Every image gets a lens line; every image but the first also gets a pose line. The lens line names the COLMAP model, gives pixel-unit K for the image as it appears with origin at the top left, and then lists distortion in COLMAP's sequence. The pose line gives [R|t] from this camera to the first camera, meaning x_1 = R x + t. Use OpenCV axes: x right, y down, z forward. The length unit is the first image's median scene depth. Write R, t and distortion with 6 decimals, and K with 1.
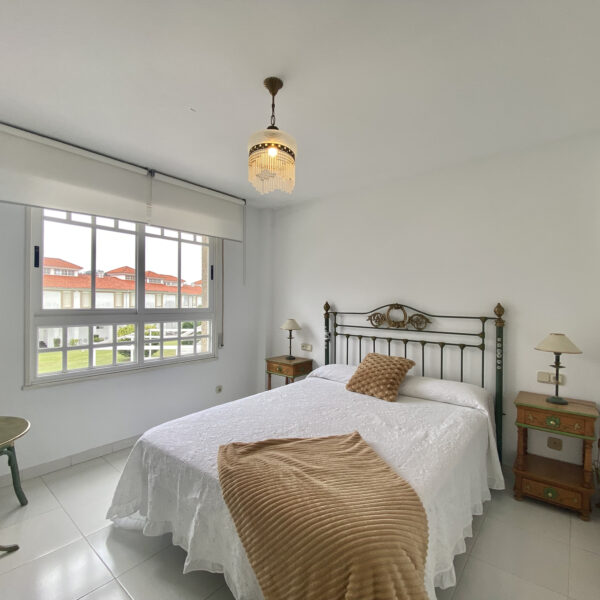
lens RADIAL K [[322.0, 0, 299.0], [0, 322.0, 302.1], [0, 0, 1]] dist [0.042476, -0.038138]
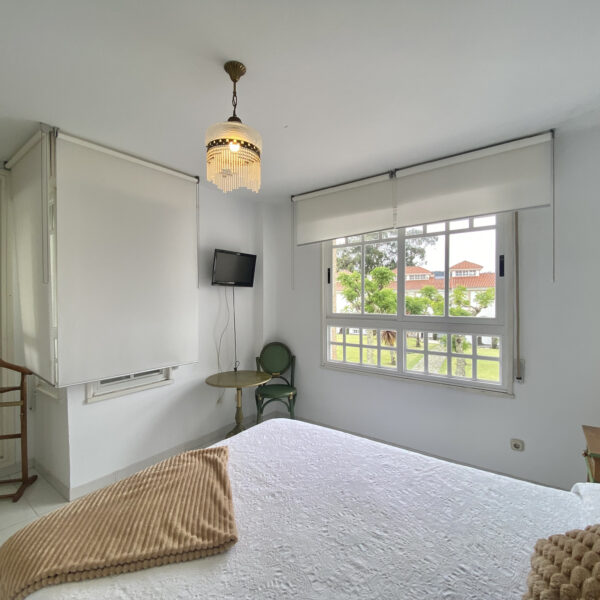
lens RADIAL K [[322.0, 0, 299.0], [0, 322.0, 302.1], [0, 0, 1]] dist [0.042476, -0.038138]
pose [[0.048518, -0.004372, -0.998813, 0.424957], [-0.002936, 0.999985, -0.004520, -0.013266], [0.998818, 0.003152, 0.048505, 0.595659]]
